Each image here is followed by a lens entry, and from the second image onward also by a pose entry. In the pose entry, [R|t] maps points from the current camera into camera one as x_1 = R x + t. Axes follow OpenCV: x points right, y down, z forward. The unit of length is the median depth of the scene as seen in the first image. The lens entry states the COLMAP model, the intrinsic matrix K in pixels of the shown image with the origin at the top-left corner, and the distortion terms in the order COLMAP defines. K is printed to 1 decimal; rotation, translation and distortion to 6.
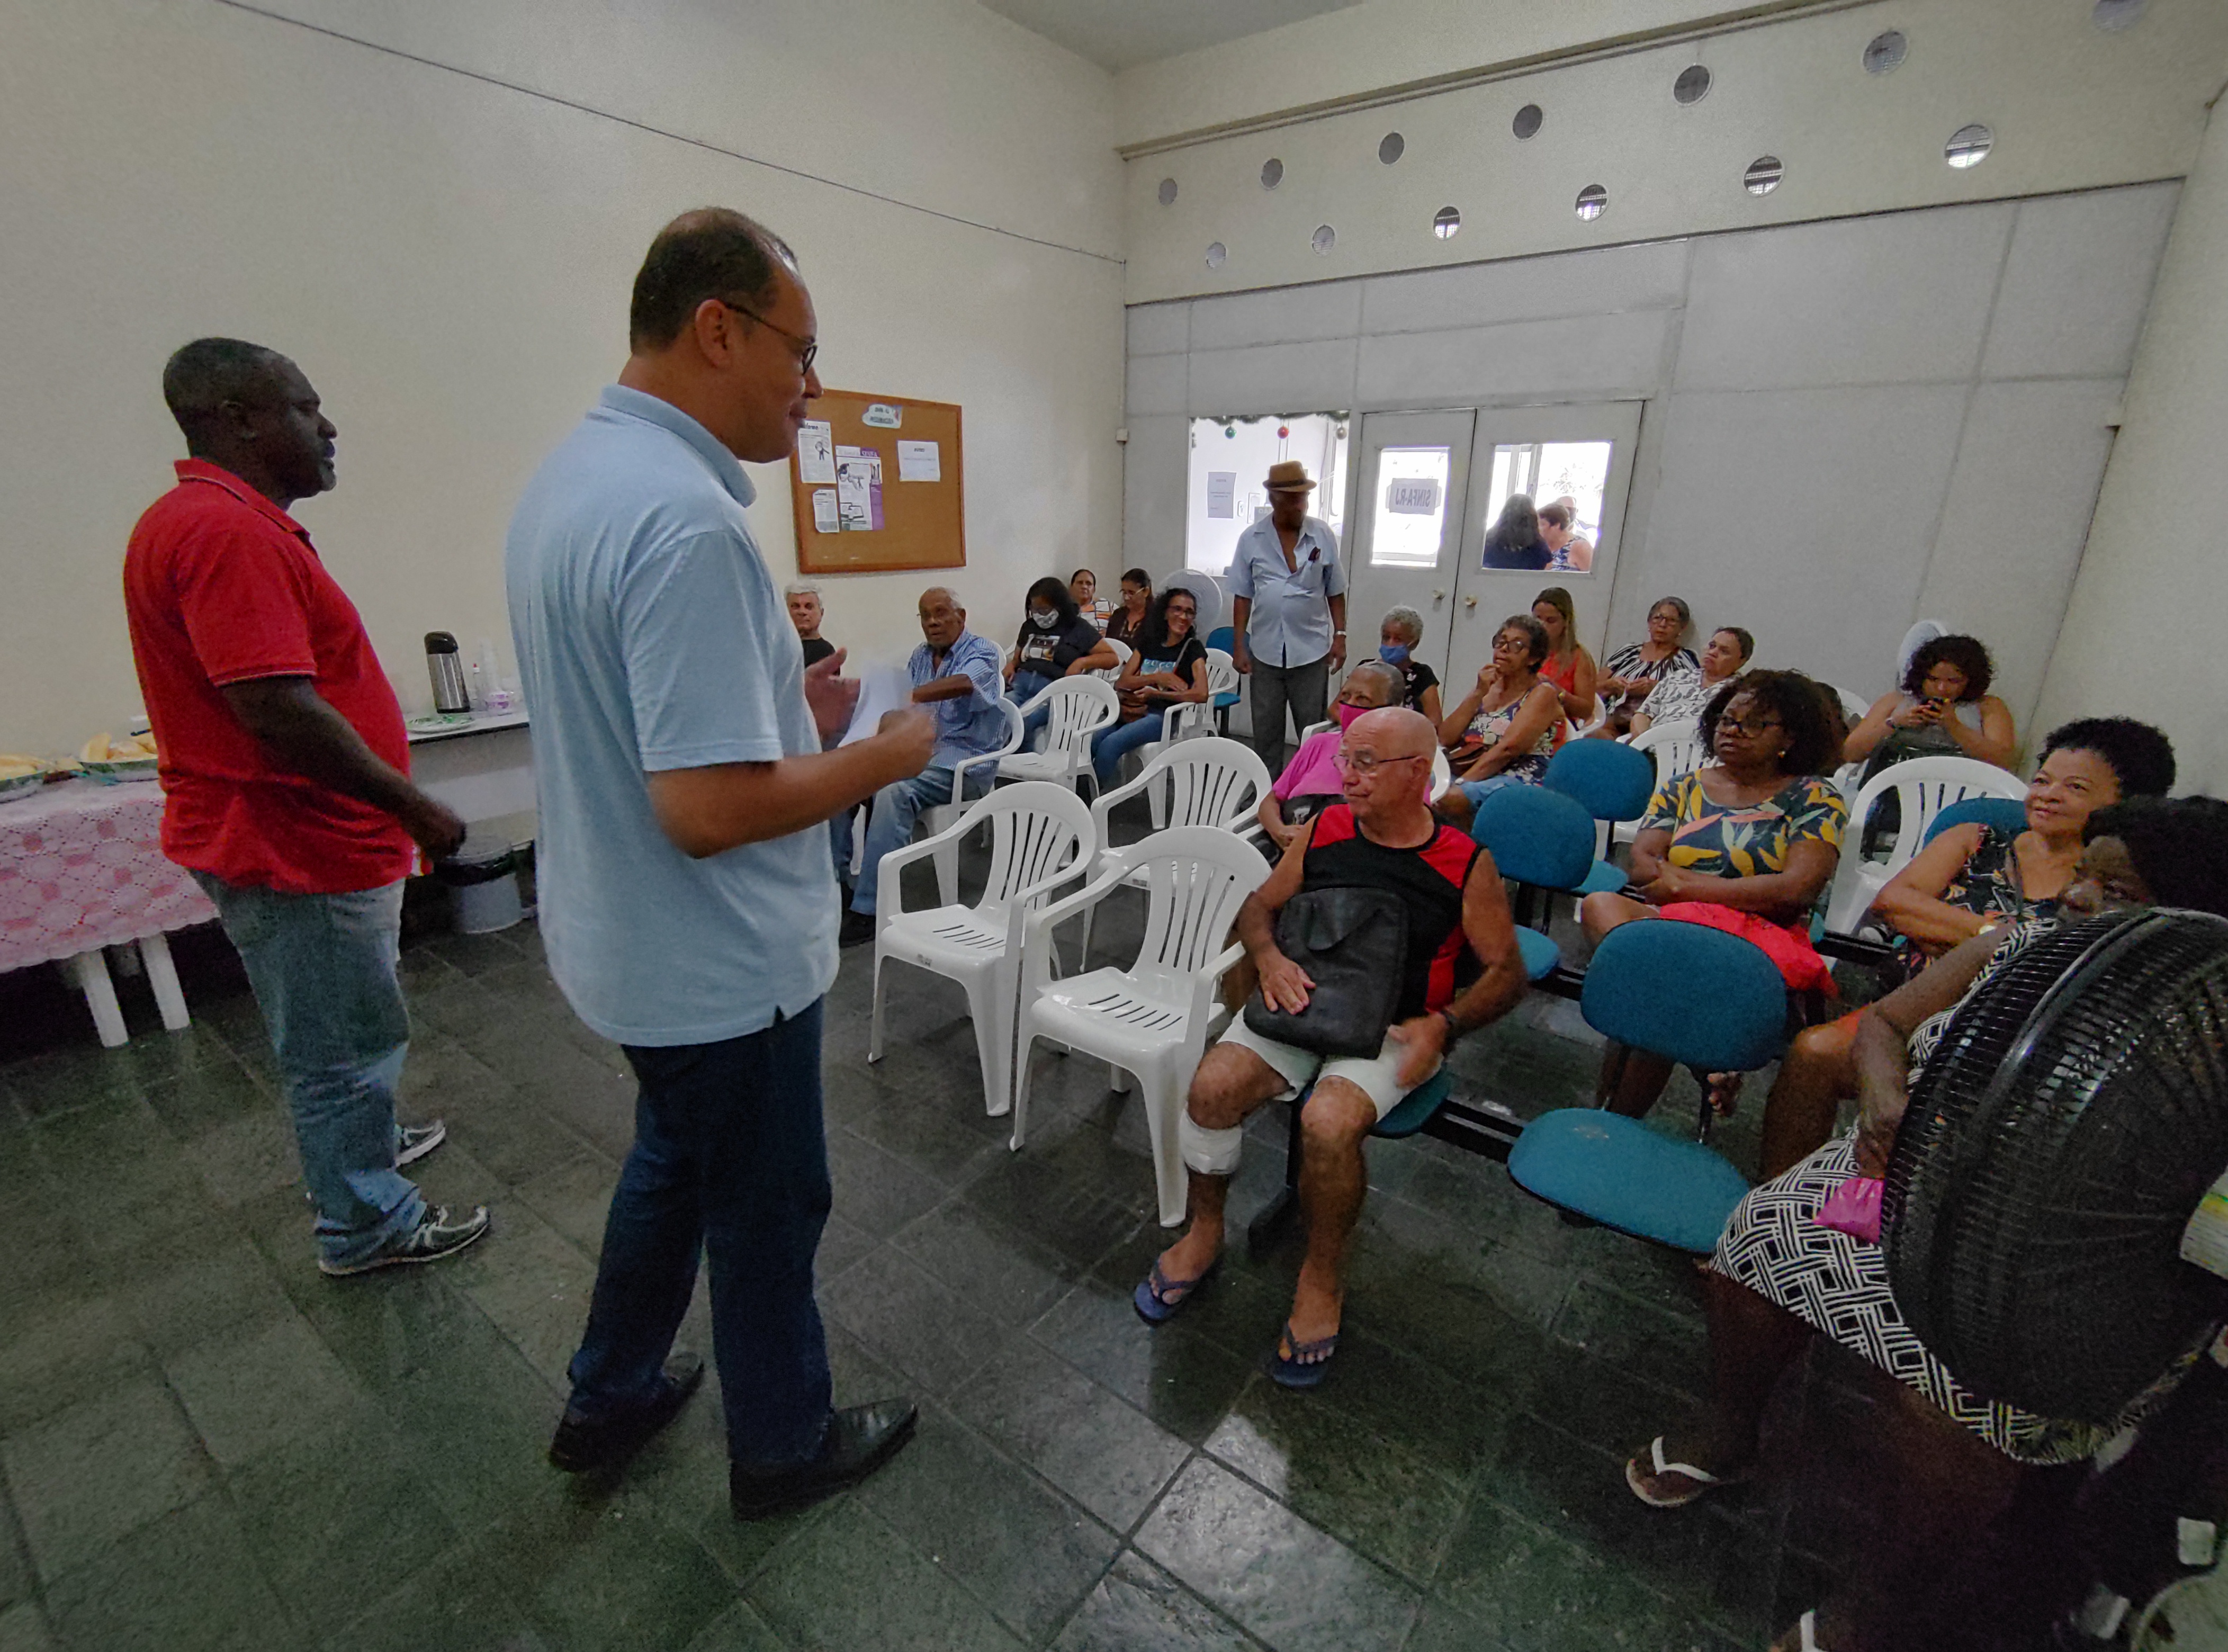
lens RADIAL K [[1018.7, 0, 1104.6], [0, 1018.7, 829.7], [0, 0, 1]] dist [-0.004343, 0.002685]
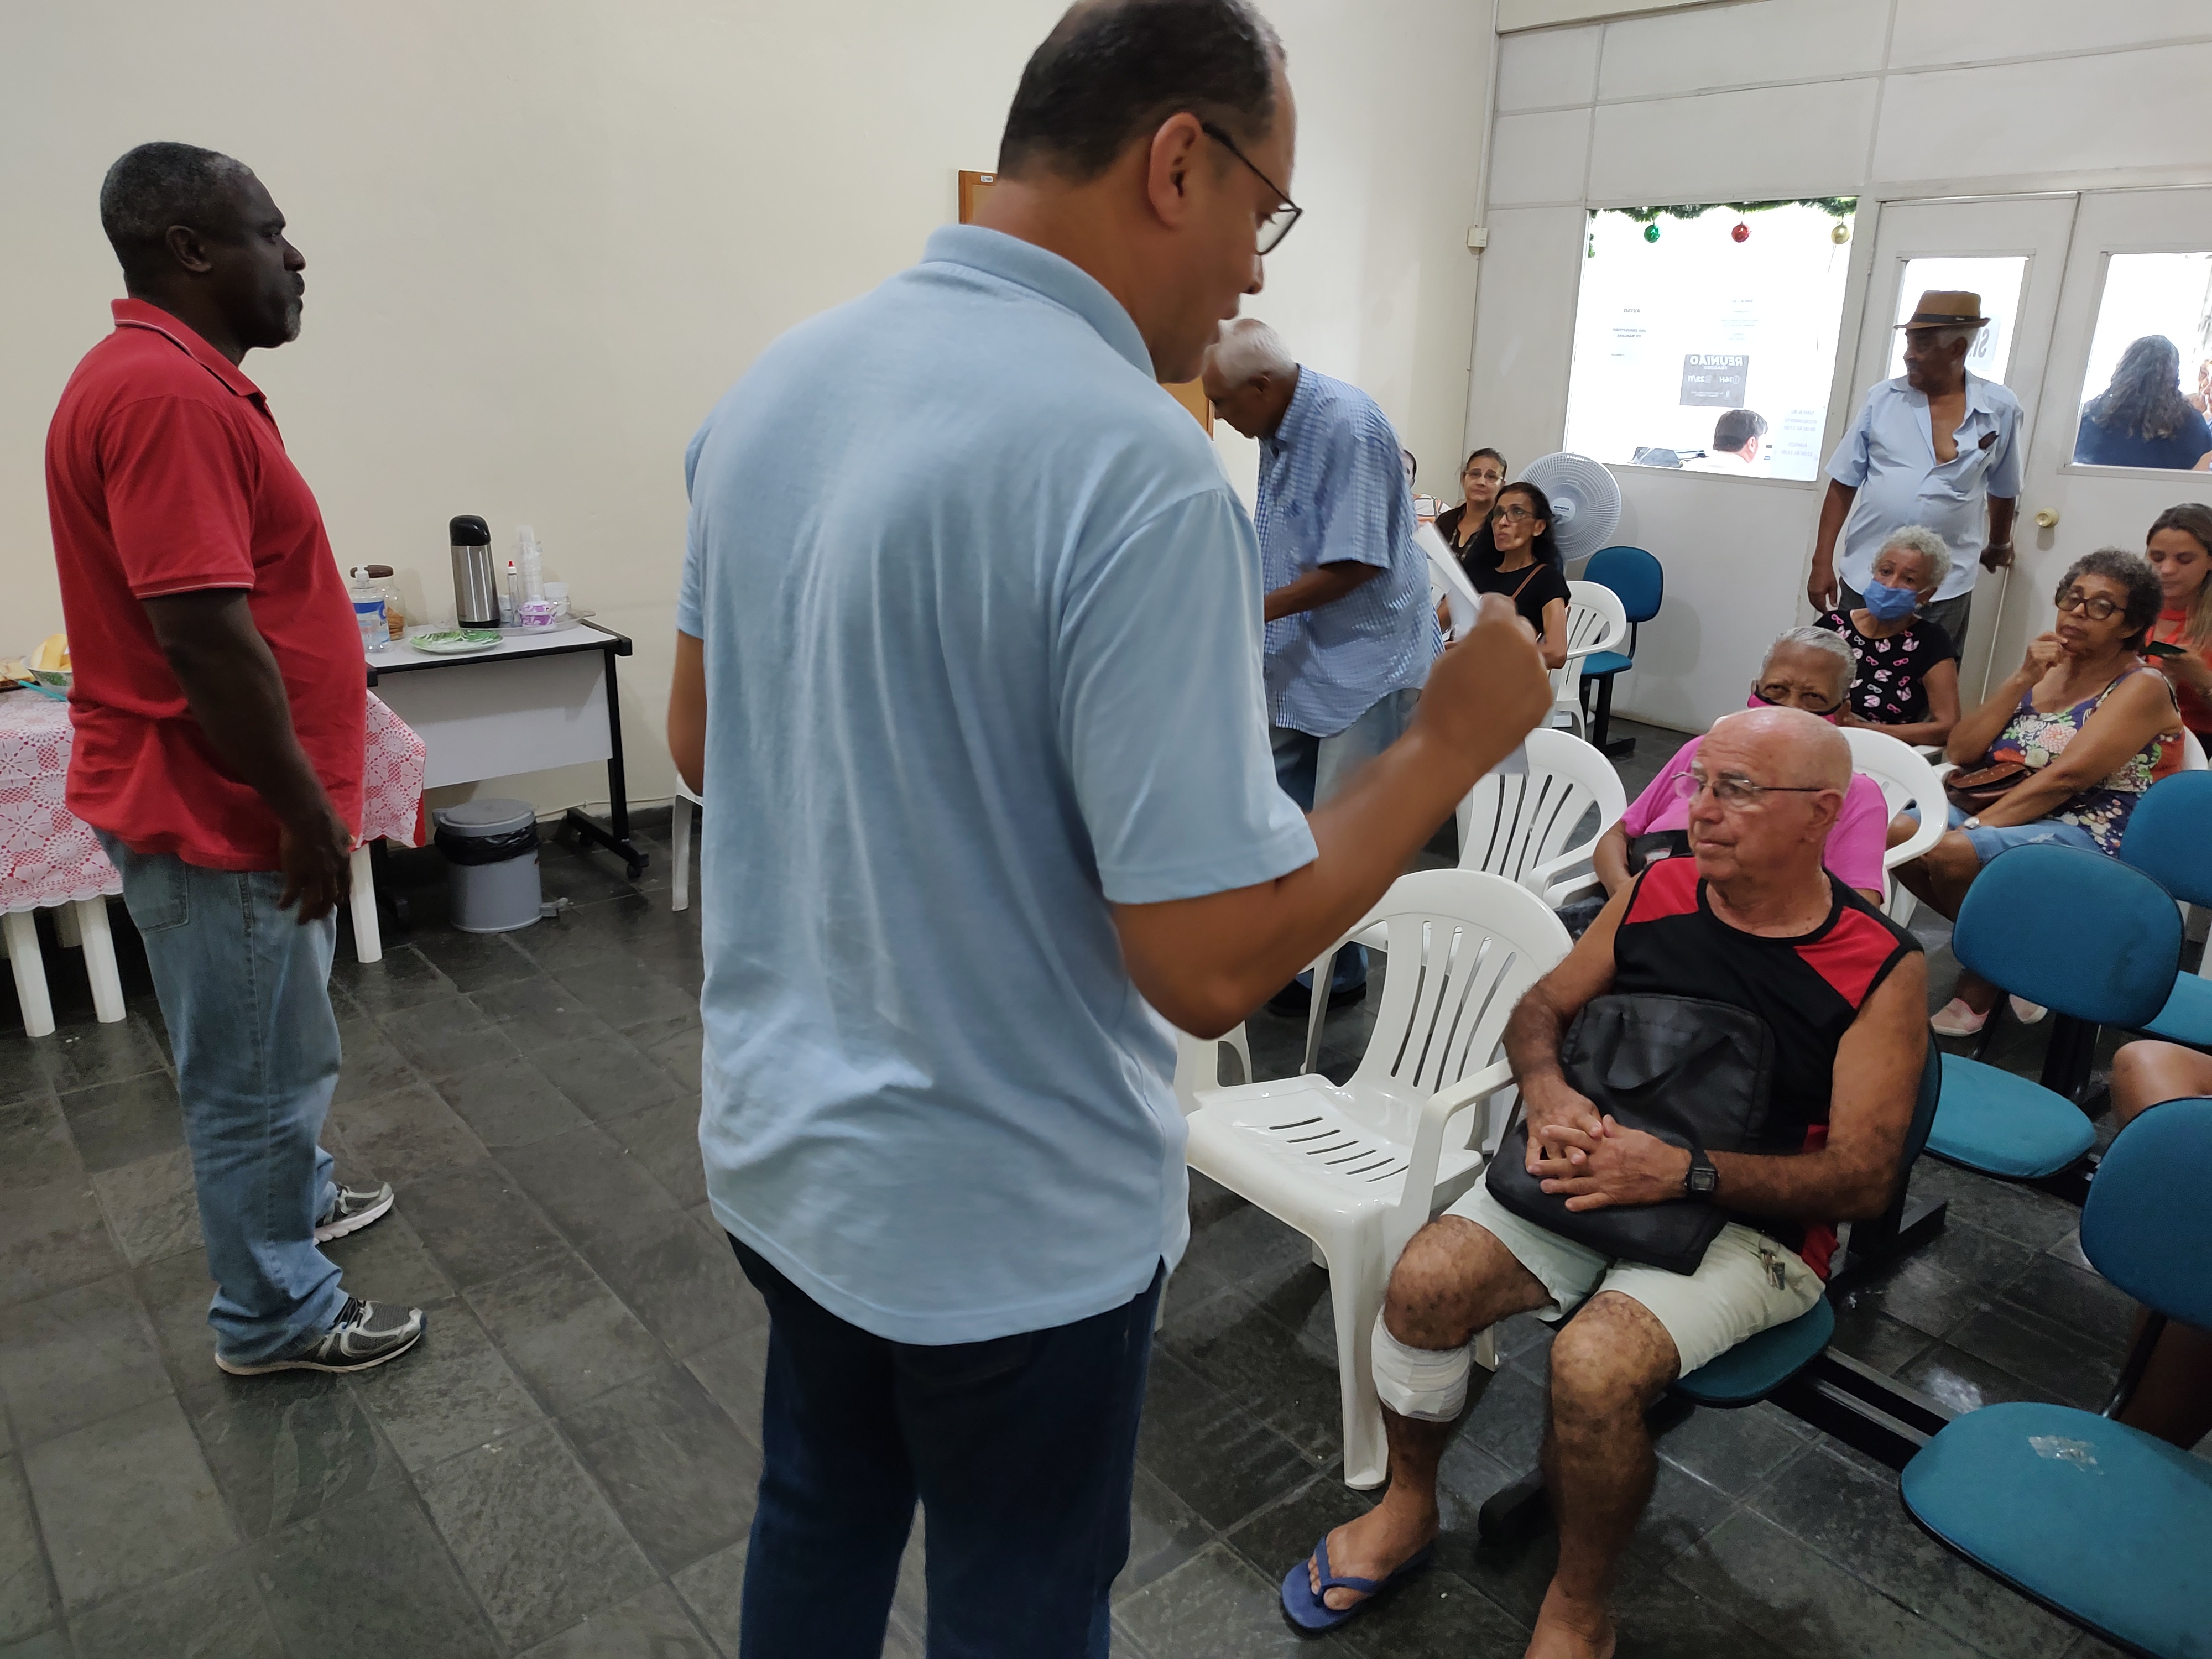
lens RADIAL K [[1563.4, 0, 1100.8], [0, 1563.4, 827.0], [0, 0, 1]] dist [0.018725, -0.014542]
pose [[0.974704, 0.076003, -0.210180, 0.081437], [-0.077169, 0.997014, 0.002660, -0.017970], [0.209755, 0.013627, 0.977659, -0.010345]]
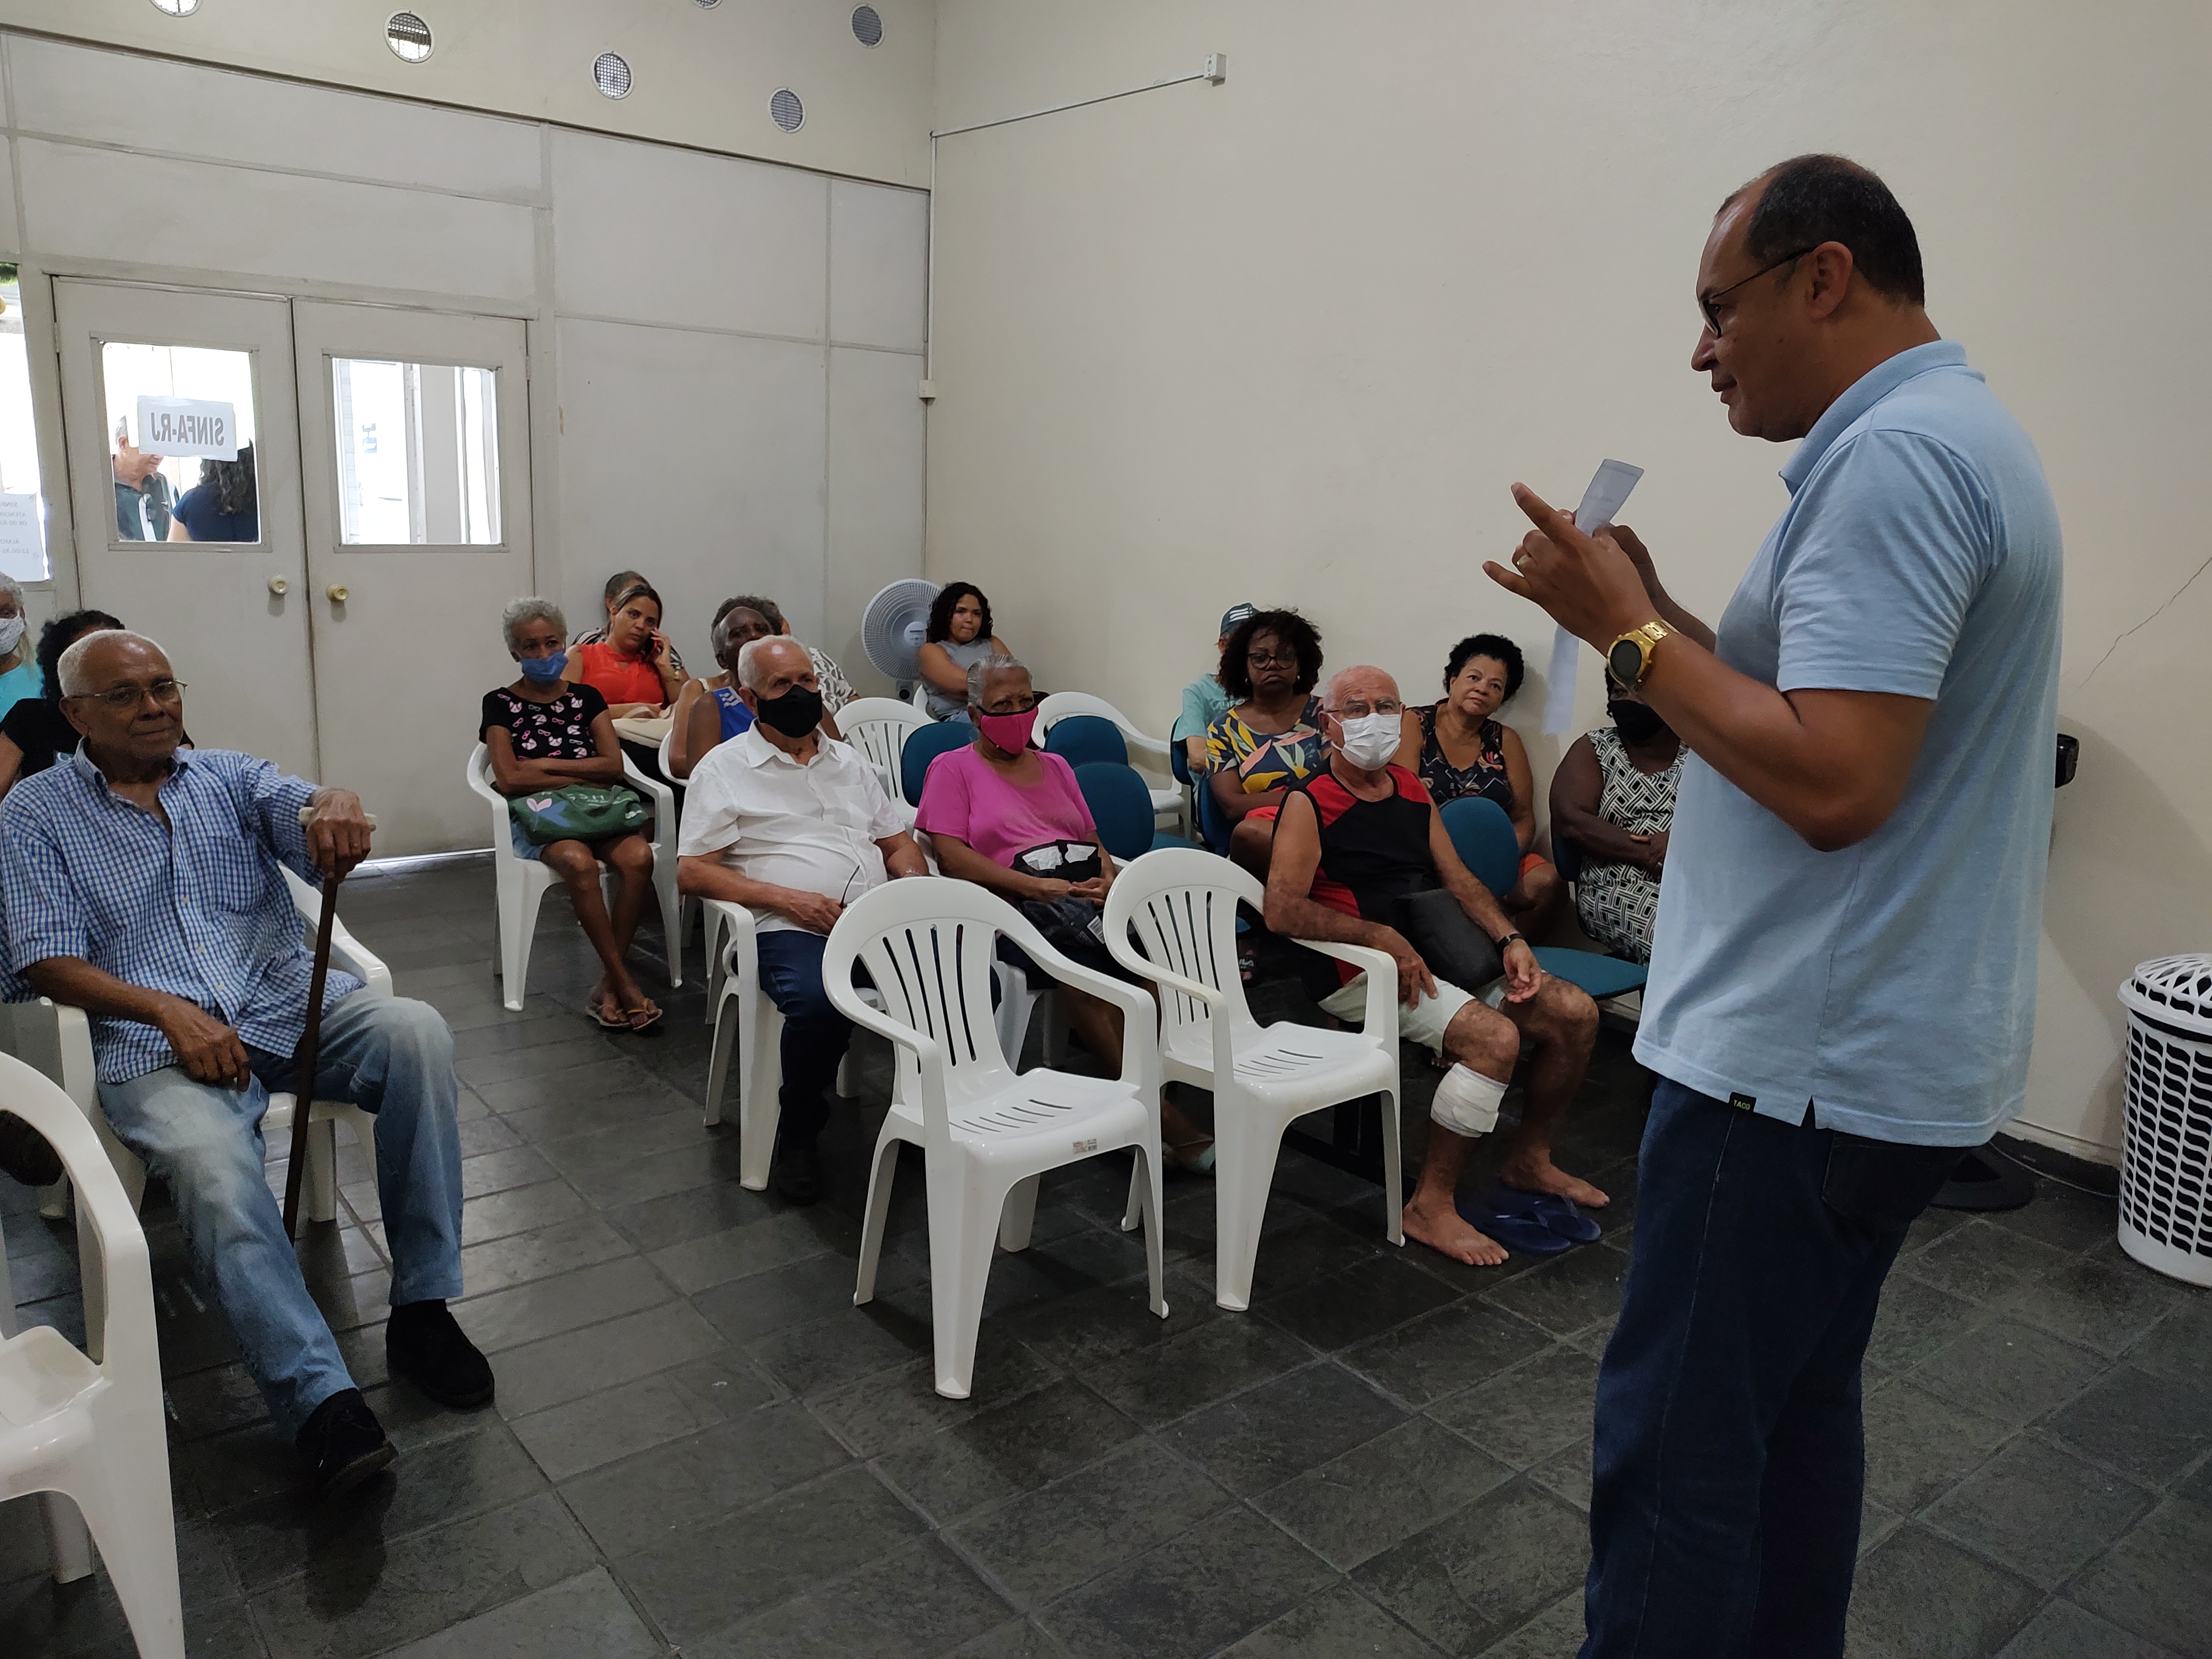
lens RADIAL K [[1563.4, 0, 1091.0], [0, 1563.4, 826.2], [0, 0, 1]] dist [0.018725, -0.014542]
pose [[0.230188, -0.209339, 0.950363, -1.488583], [0.264736, 0.953228, 0.145849, -0.304684], [-0.936445, 0.218023, 0.274841, 0.931563]]
